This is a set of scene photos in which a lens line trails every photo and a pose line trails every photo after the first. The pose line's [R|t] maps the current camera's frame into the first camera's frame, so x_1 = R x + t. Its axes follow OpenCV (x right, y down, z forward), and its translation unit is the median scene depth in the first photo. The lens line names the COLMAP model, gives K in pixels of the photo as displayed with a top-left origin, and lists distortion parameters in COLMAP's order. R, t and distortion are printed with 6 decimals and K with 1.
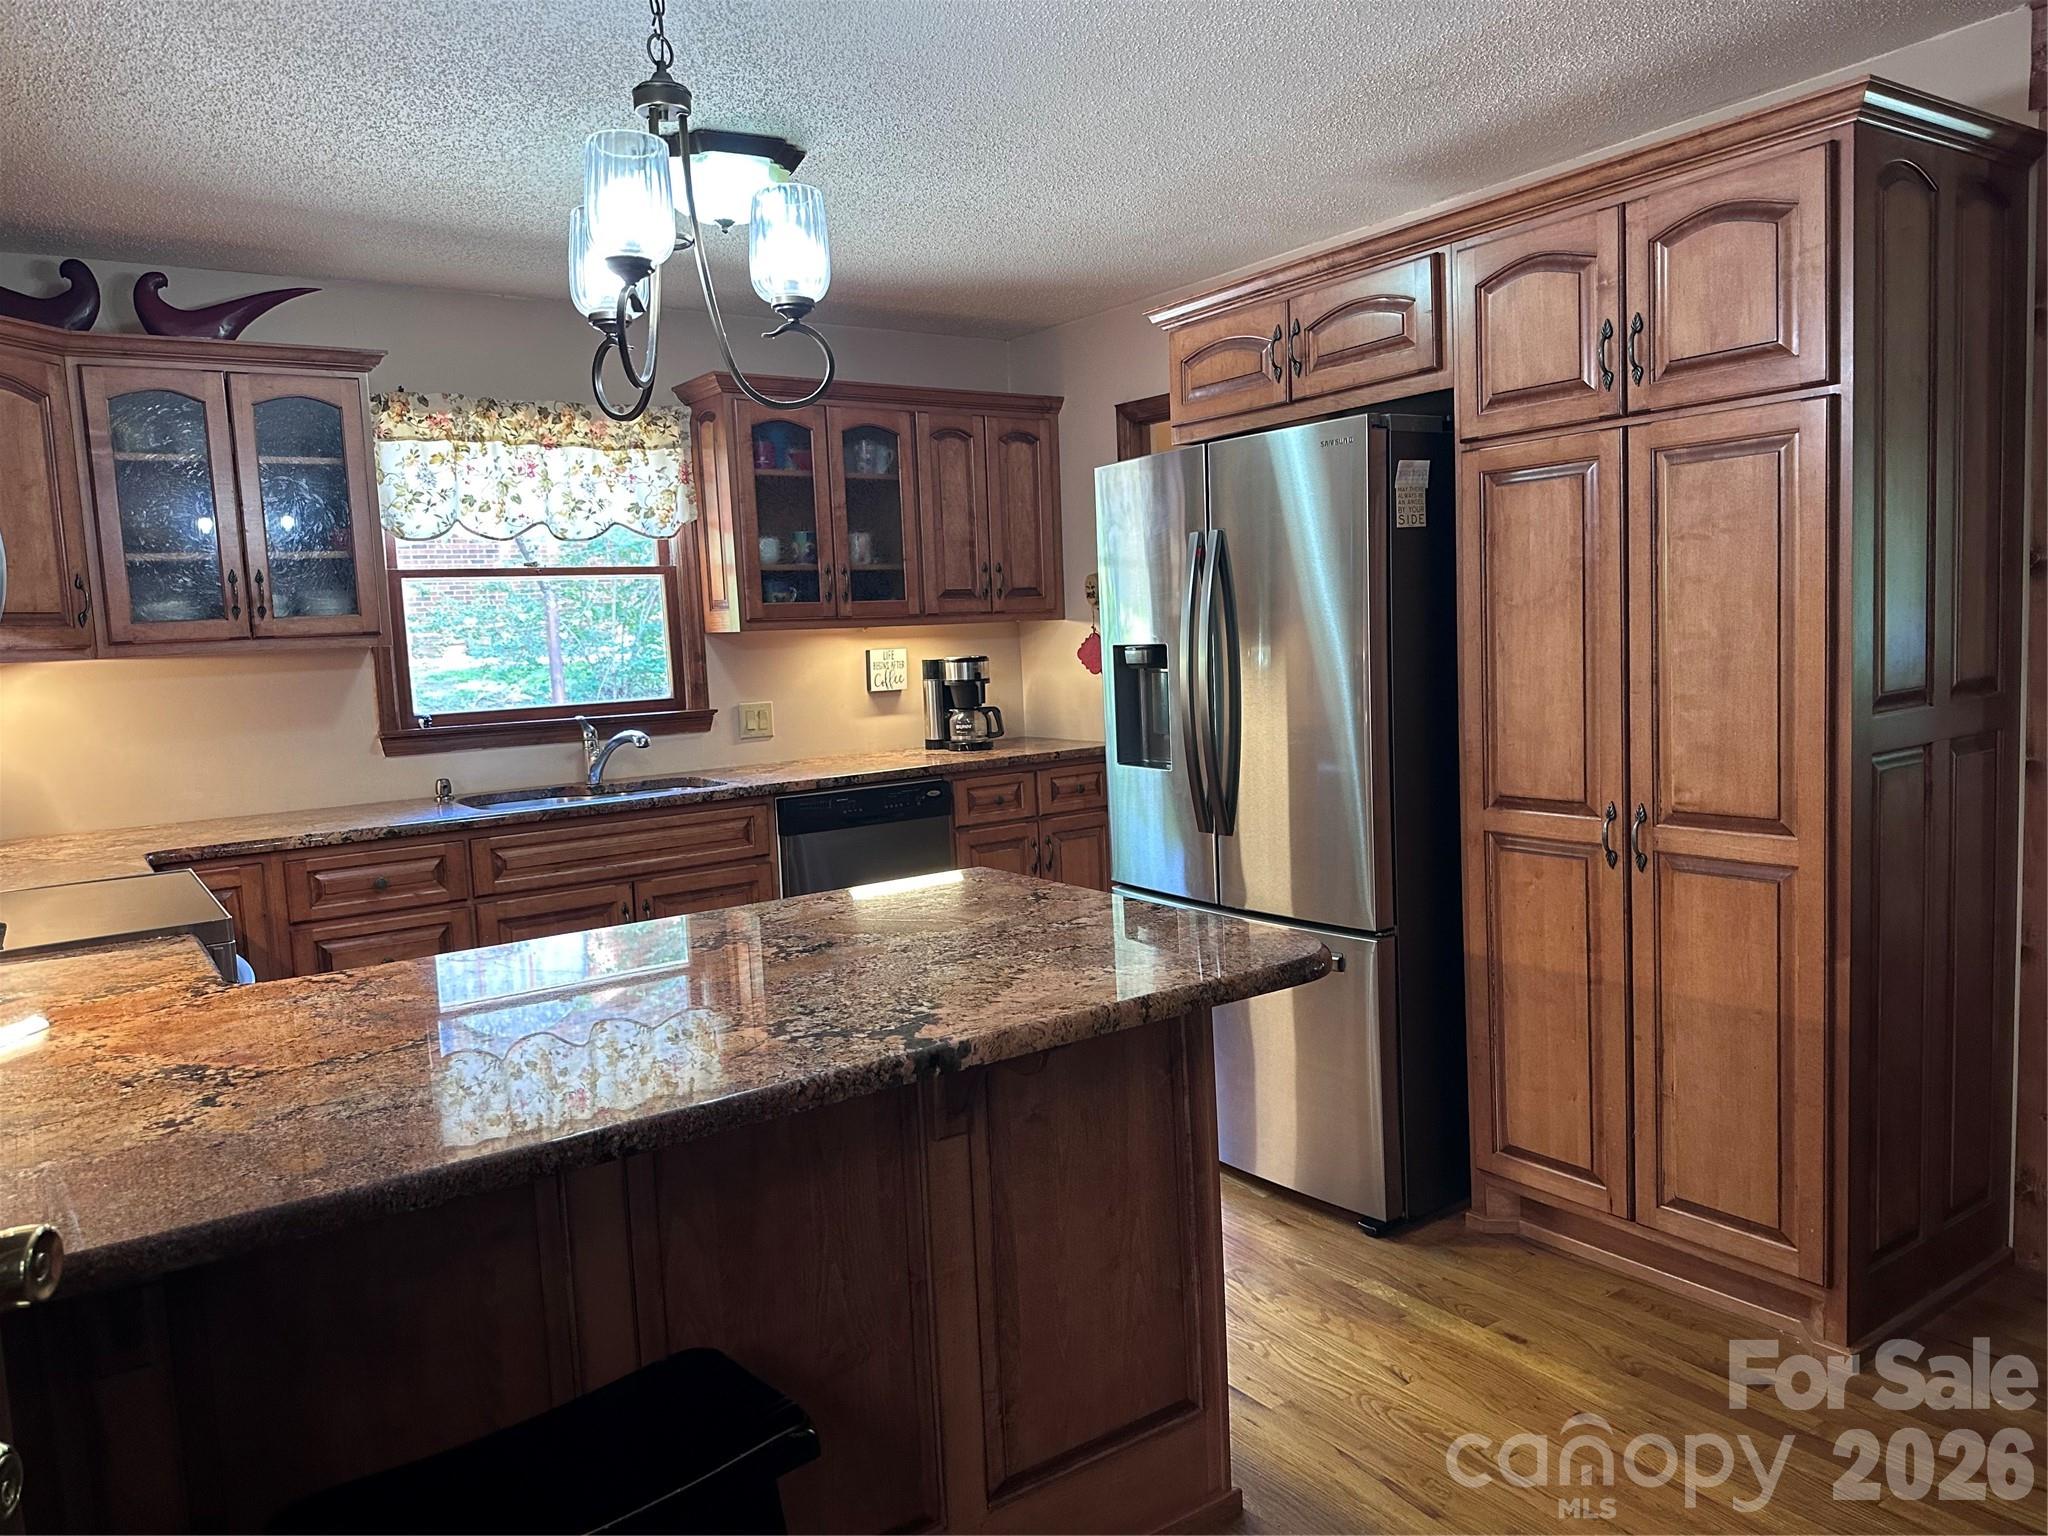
lens RADIAL K [[1440.3, 0, 1041.8], [0, 1440.3, 773.6], [0, 0, 1]] dist [0.064802, -0.068564]
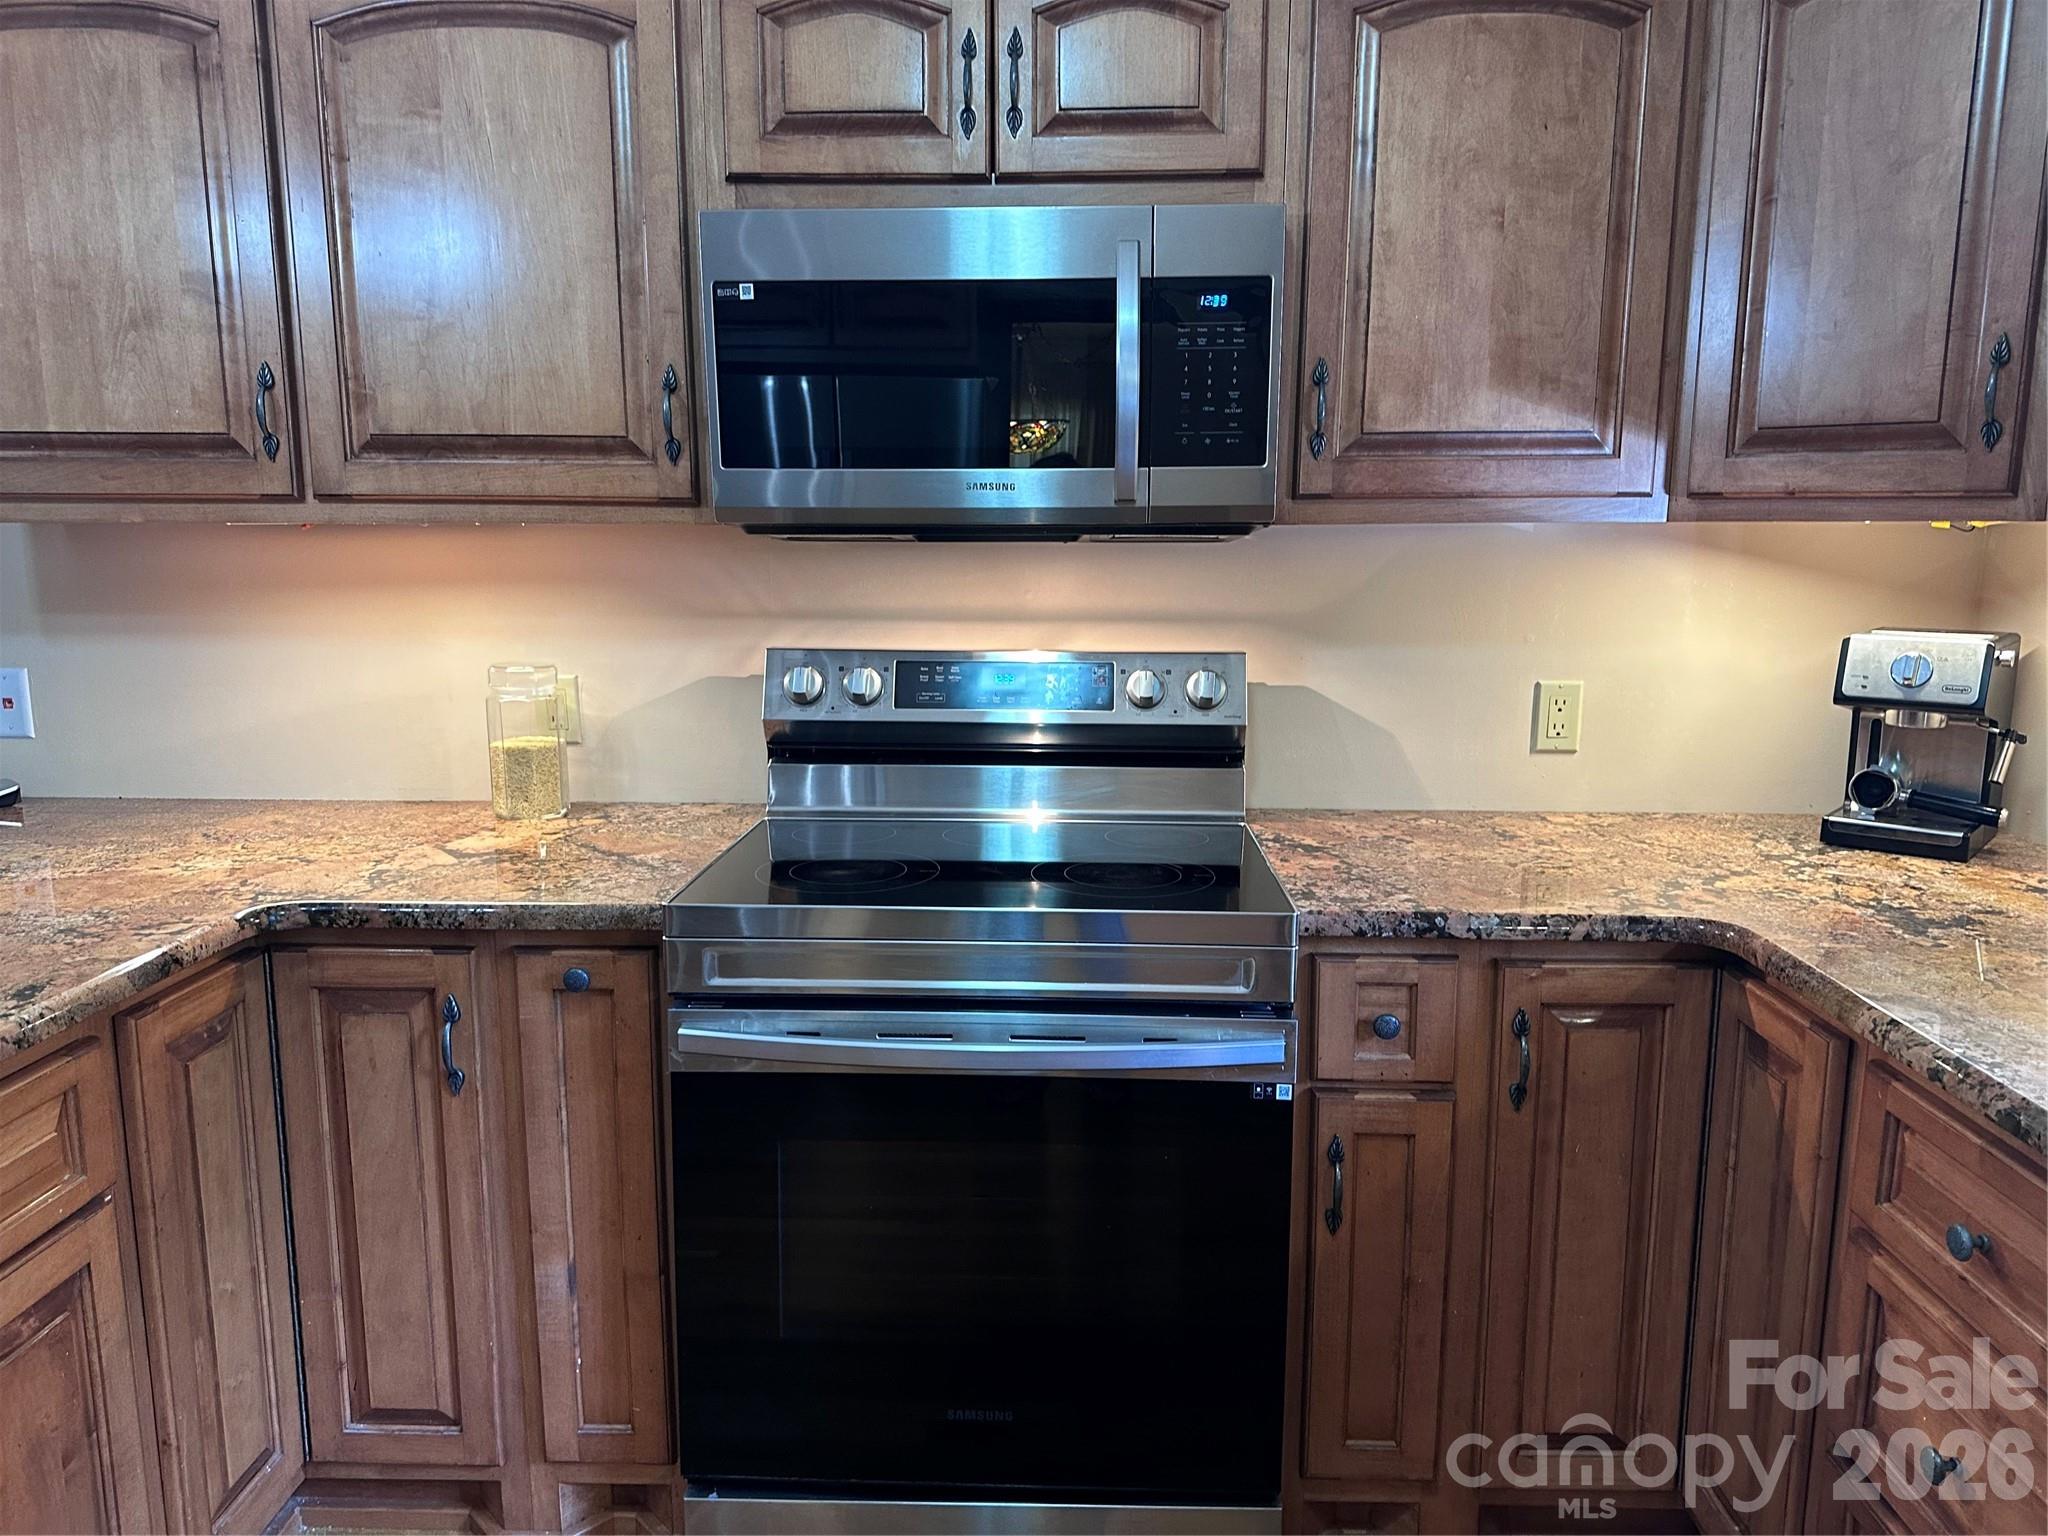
lens RADIAL K [[1440.3, 0, 1008.3], [0, 1440.3, 781.1], [0, 0, 1]] dist [0.064802, -0.068564]
pose [[-0.609045, 0.180786, -0.772257, -0.074660], [-0.056866, 0.961216, 0.269870, -0.086690], [0.791095, 0.208278, -0.575143, 0.847061]]
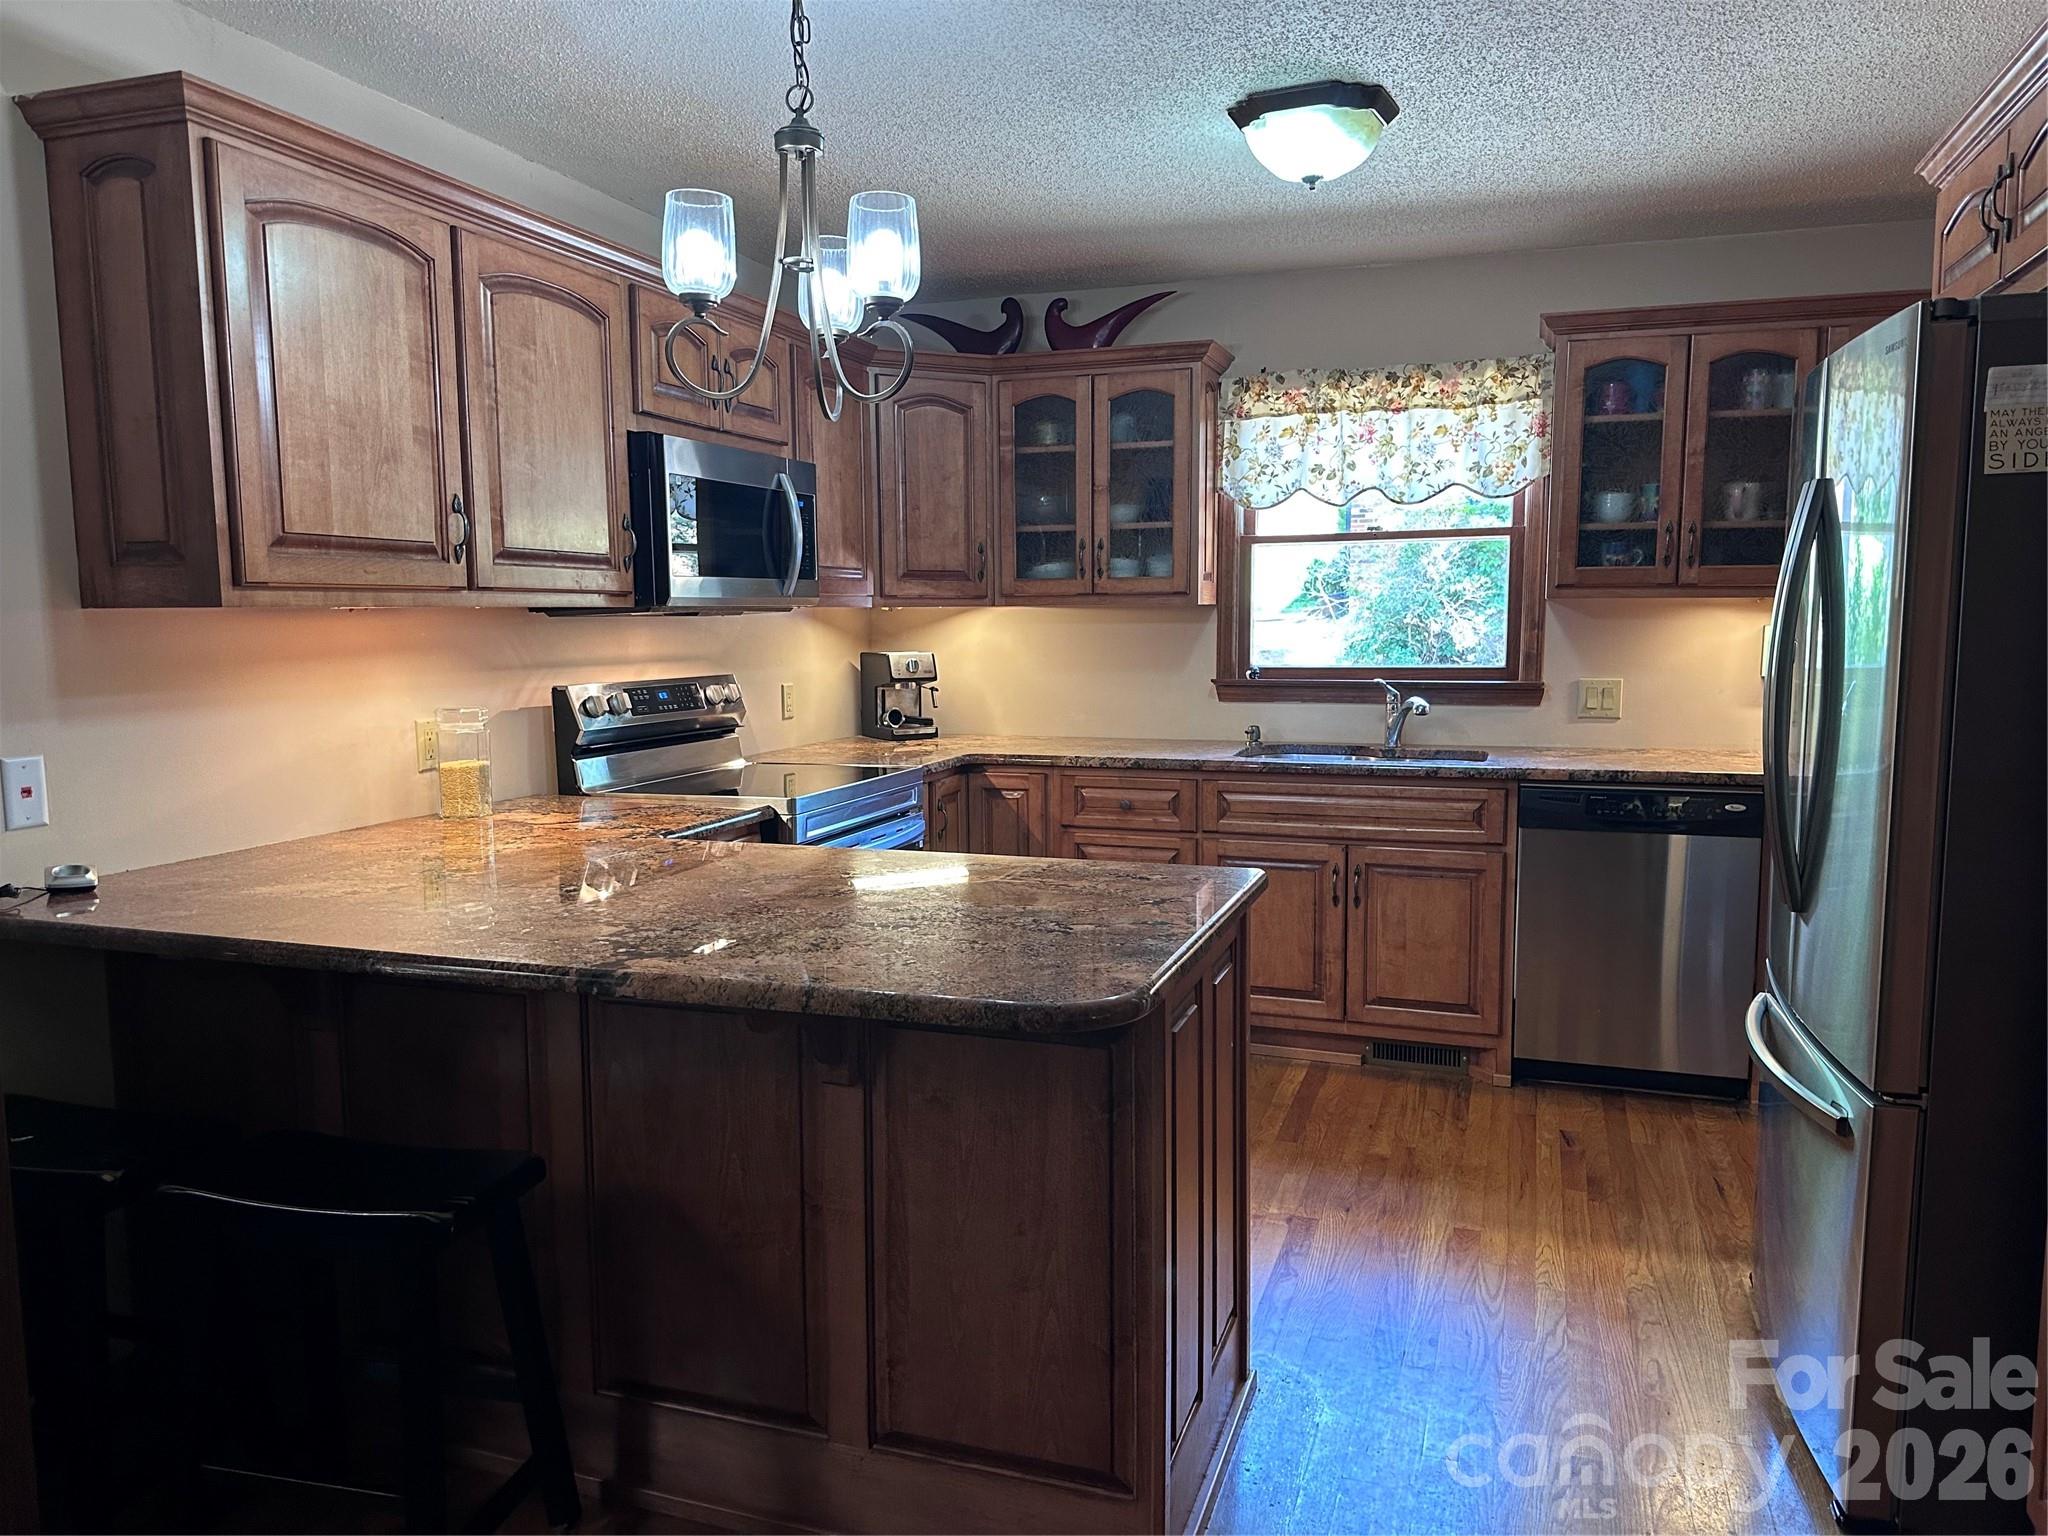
lens RADIAL K [[1440.3, 0, 1022.6], [0, 1440.3, 786.8], [0, 0, 1]] dist [0.064802, -0.068564]
pose [[0.585153, 0.137741, -0.799139, 0.364551], [-0.103362, 0.990099, 0.094971, -0.035810], [0.804309, 0.027028, 0.593597, 0.204466]]
